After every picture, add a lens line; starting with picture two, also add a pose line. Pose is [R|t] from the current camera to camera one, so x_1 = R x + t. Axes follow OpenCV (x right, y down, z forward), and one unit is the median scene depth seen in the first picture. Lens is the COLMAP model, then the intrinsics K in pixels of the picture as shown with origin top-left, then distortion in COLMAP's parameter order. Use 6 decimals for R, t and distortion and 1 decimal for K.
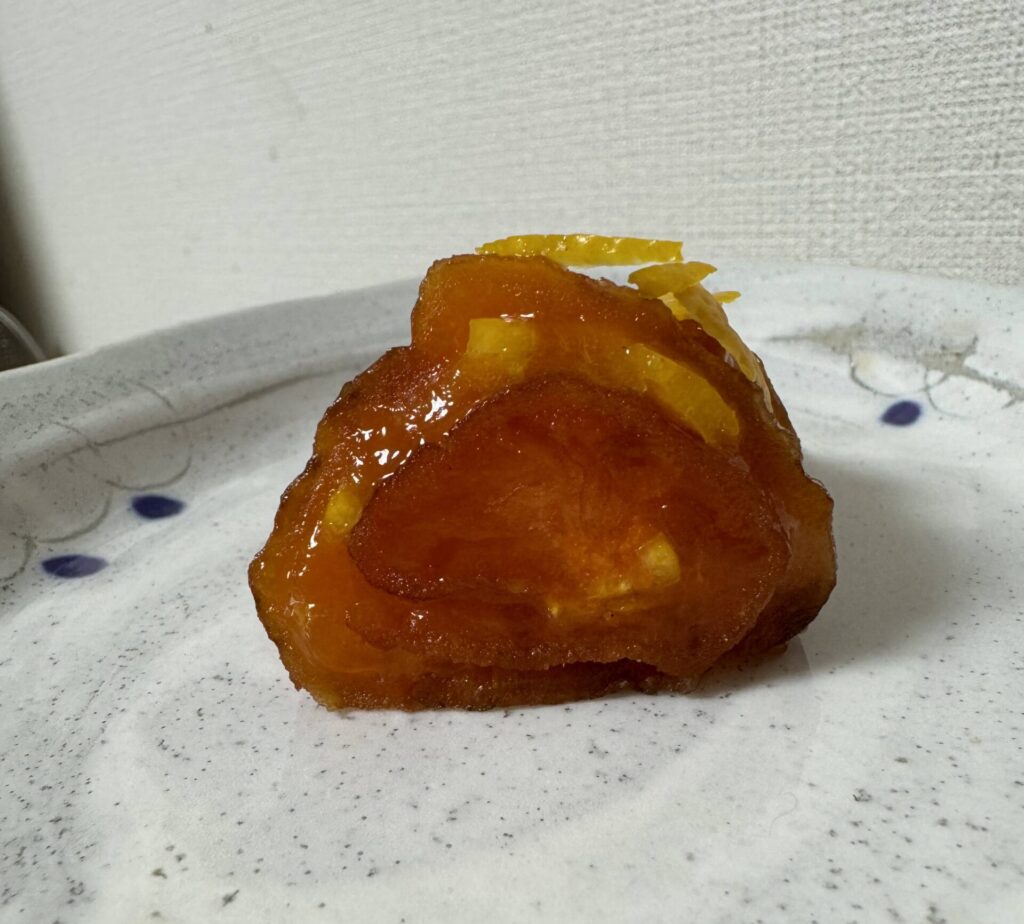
lens RADIAL K [[918.2, 0, 547.9], [0, 918.2, 440.7], [0, 0, 1]] dist [-0.006625, 0.006415]
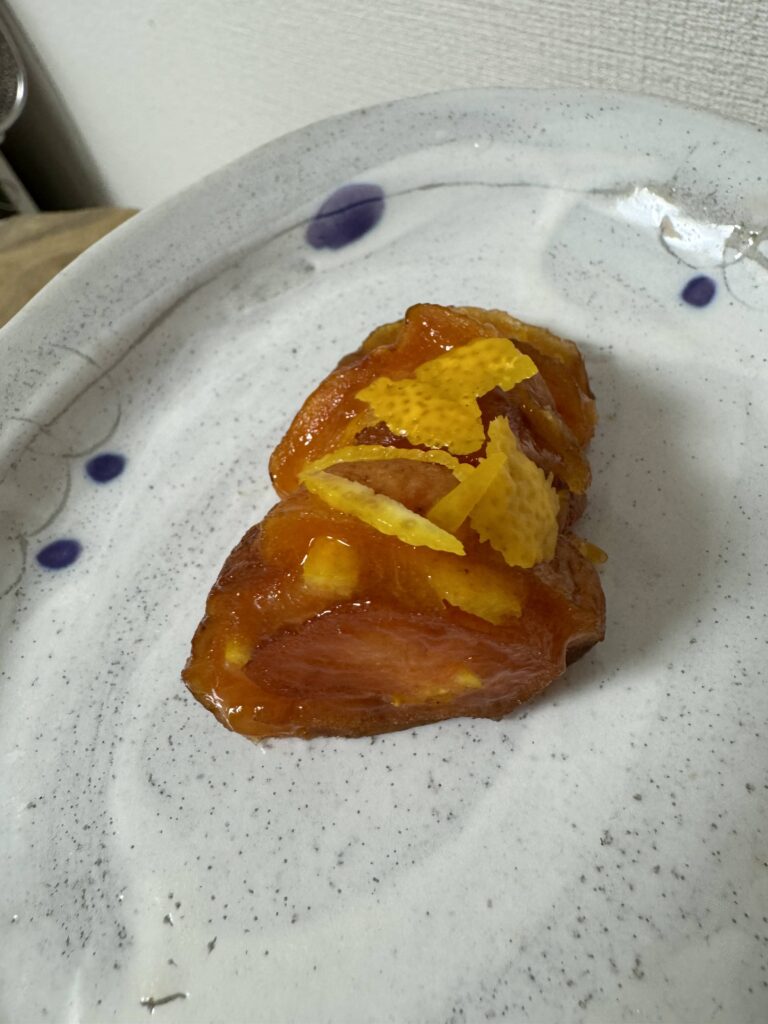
lens RADIAL K [[715.2, 0, 383.0], [0, 715.2, 512.3], [0, 0, 1]] dist [-0.004851, 0.006138]
pose [[0.993213, -0.084158, -0.080287, 0.100837], [0.110144, 0.902329, 0.416738, -0.545805], [0.037373, -0.422752, 0.905474, 0.127140]]
